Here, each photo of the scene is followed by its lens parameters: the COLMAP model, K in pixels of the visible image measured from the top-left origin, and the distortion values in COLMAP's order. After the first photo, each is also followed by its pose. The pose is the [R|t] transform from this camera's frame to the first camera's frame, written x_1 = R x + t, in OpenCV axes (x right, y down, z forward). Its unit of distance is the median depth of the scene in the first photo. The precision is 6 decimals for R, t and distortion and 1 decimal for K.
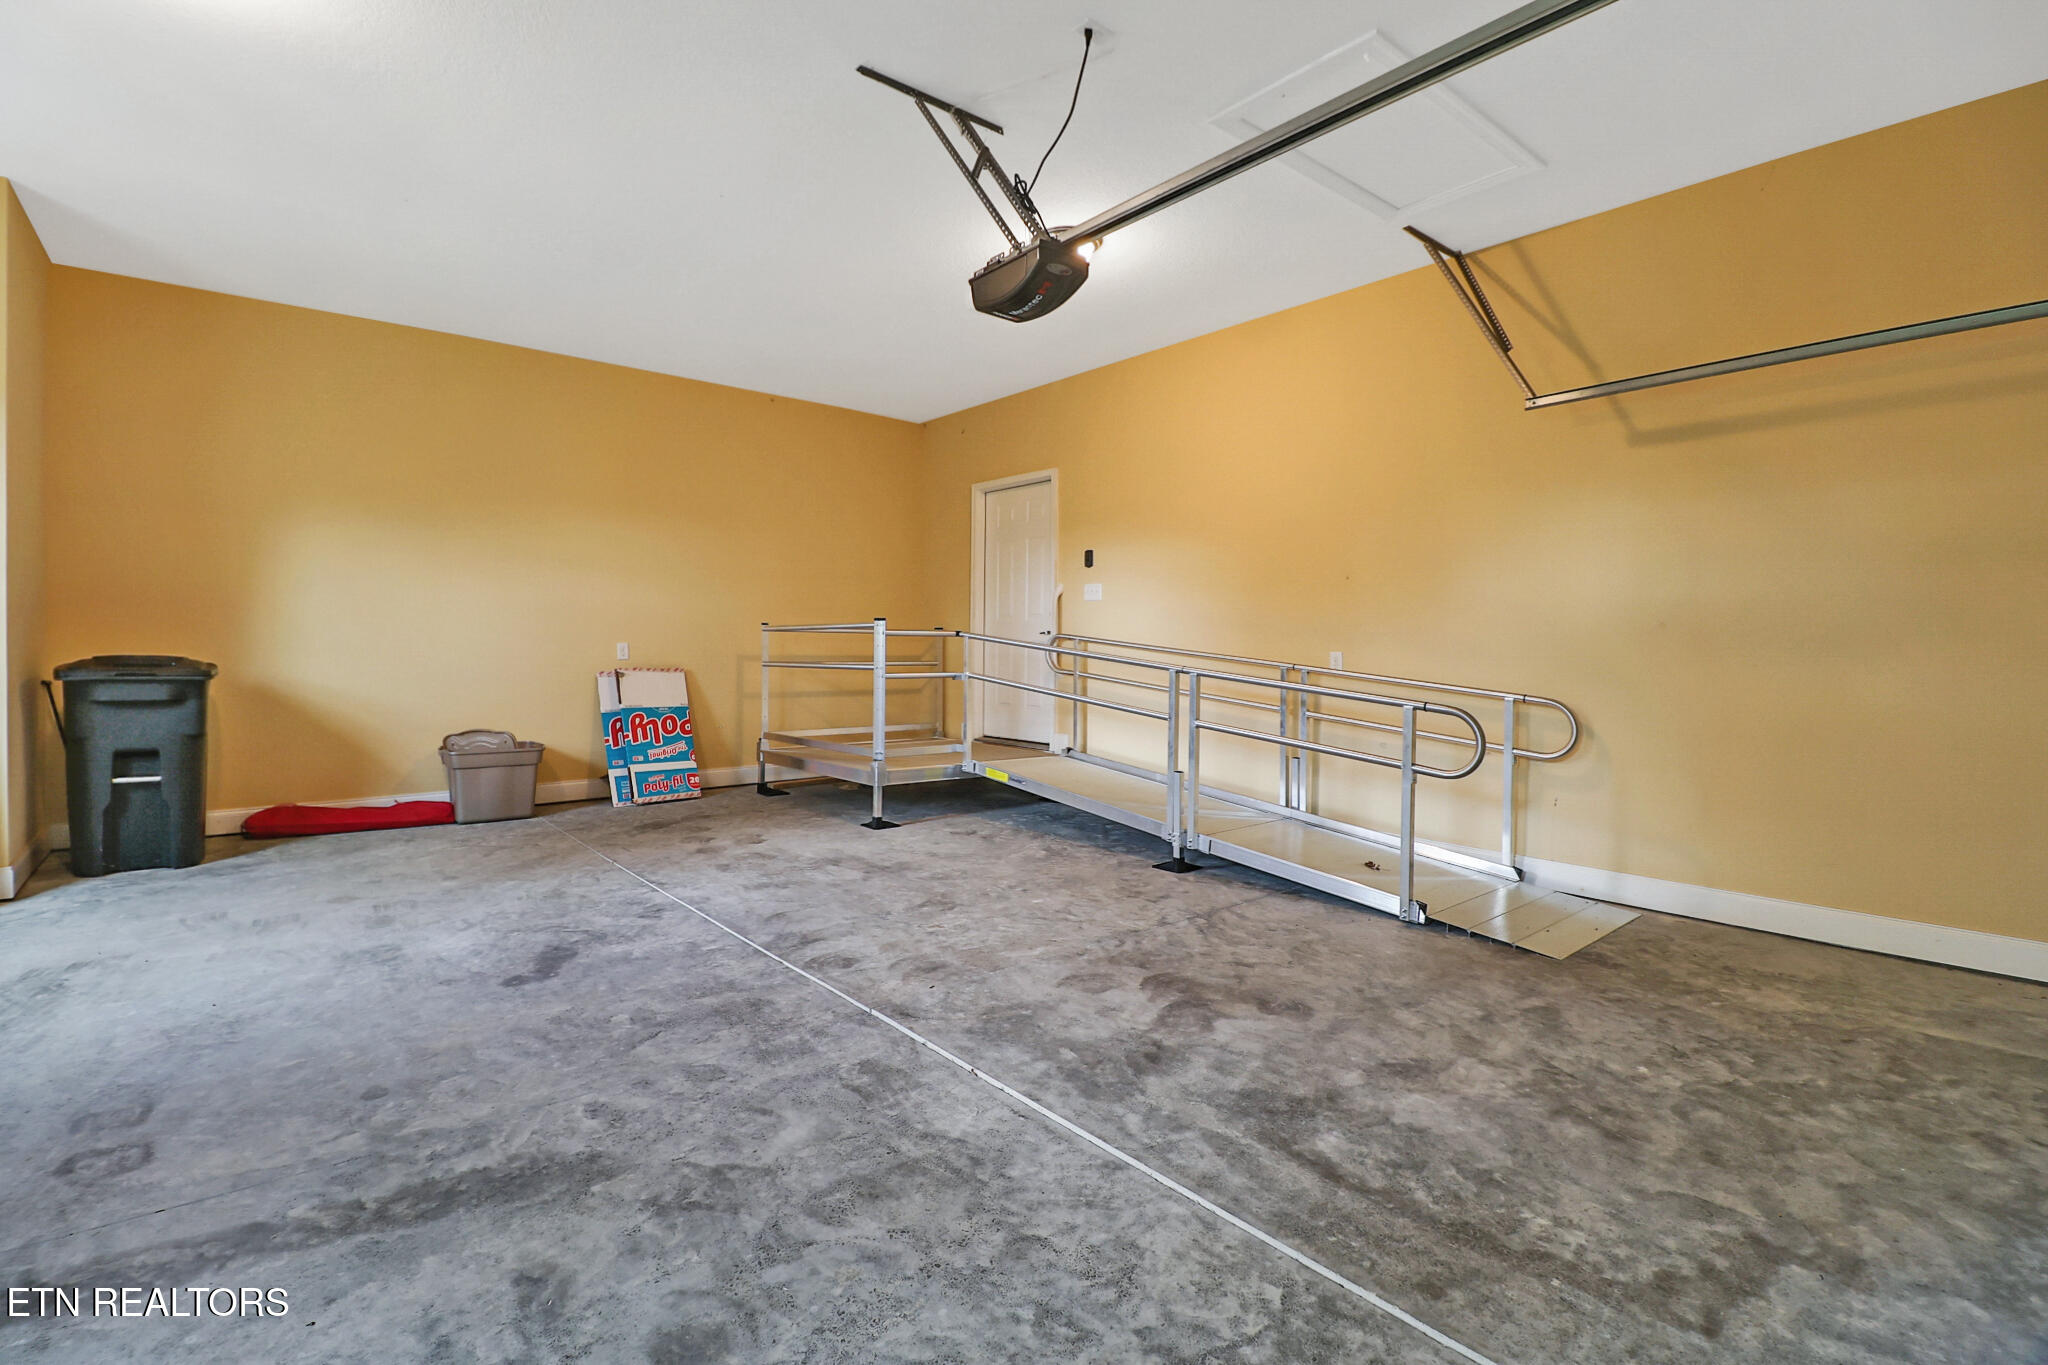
lens RADIAL K [[960.3, 0, 1022.3], [0, 960.3, 678.2], [0, 0, 1]] dist [-0.002457, -0.001443]
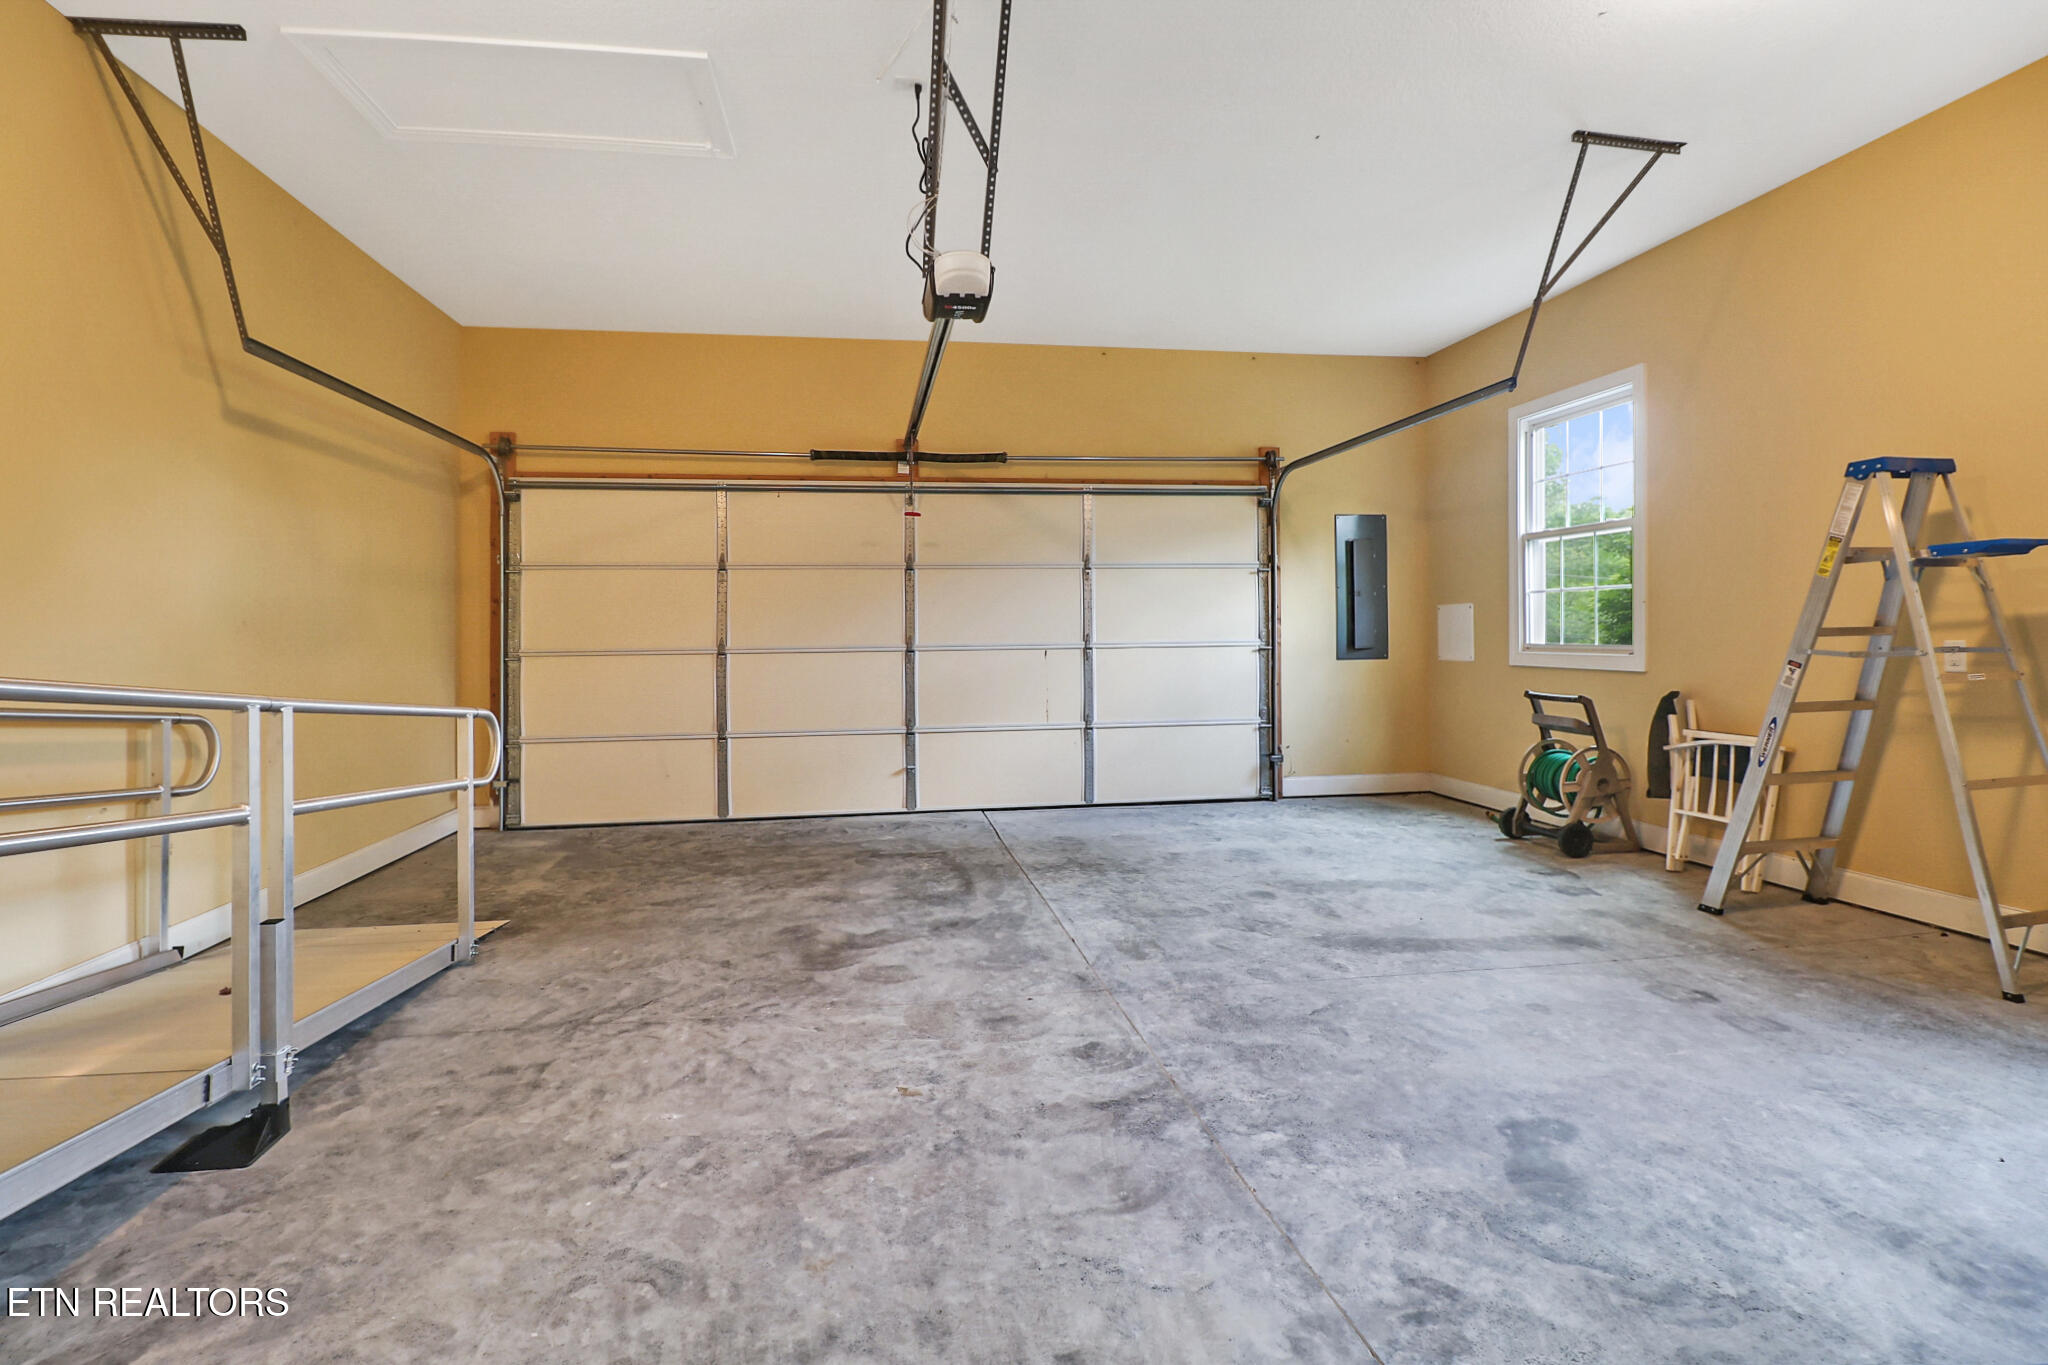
lens RADIAL K [[960.3, 0, 992.9], [0, 960.3, 637.9], [0, 0, 1]] dist [-0.002457, -0.001443]
pose [[-0.847910, 0.010390, 0.530038, -0.527113], [0.028426, 0.999261, 0.025886, -0.053218], [-0.529377, 0.037015, -0.847579, 1.681049]]
